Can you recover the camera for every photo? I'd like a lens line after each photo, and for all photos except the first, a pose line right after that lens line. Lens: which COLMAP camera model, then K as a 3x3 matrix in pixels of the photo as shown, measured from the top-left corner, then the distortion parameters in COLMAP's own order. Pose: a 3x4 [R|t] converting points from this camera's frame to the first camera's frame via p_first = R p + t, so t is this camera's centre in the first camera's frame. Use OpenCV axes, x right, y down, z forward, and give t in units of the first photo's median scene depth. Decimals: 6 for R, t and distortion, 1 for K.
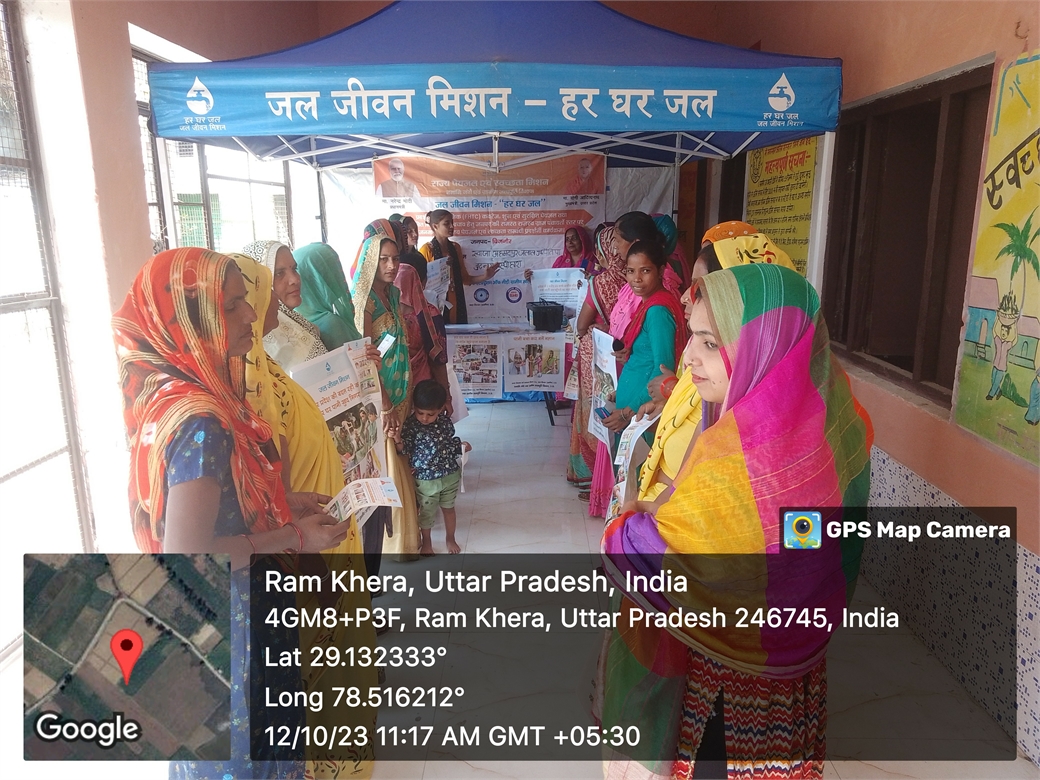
lens RADIAL K [[750.2, 0, 520.0], [0, 750.2, 390.0], [0, 0, 1]] dist [0.007852, 0.001164]
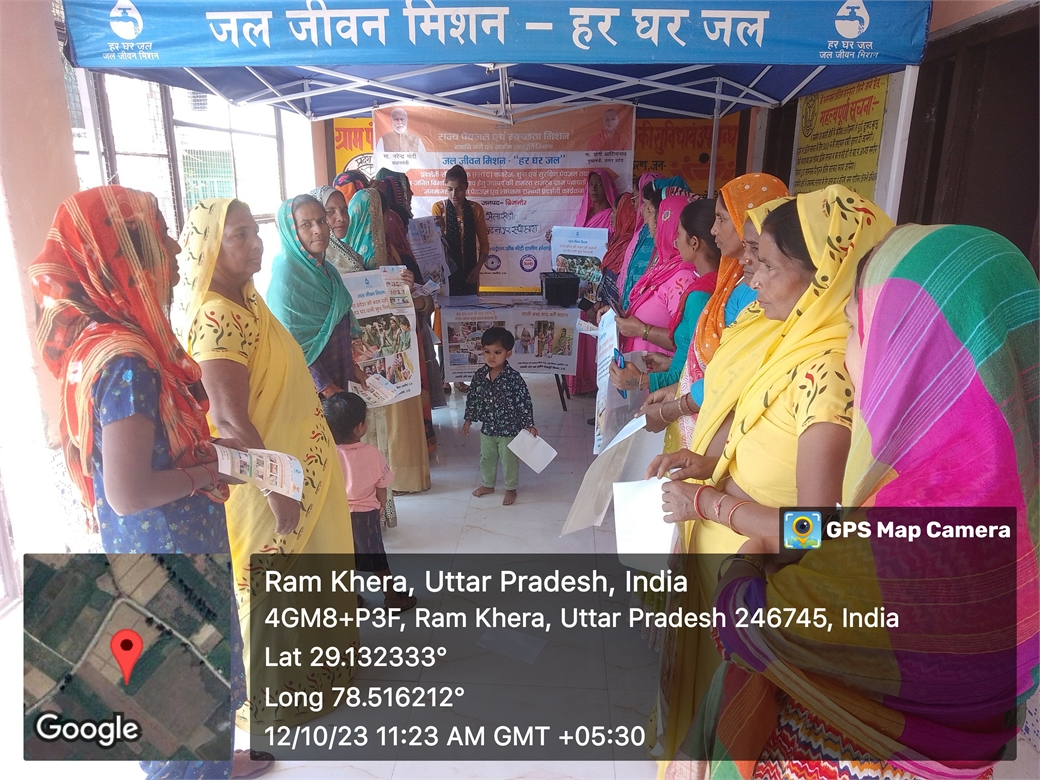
lens RADIAL K [[718.0, 0, 520.0], [0, 718.0, 390.0], [0, 0, 1]] dist [-0.003261, 0.011248]
pose [[0.998494, 0.024450, -0.049102, 0.046532], [-0.021641, 0.998143, 0.056947, -0.037733], [0.050403, -0.055798, 0.997169, 0.210528]]
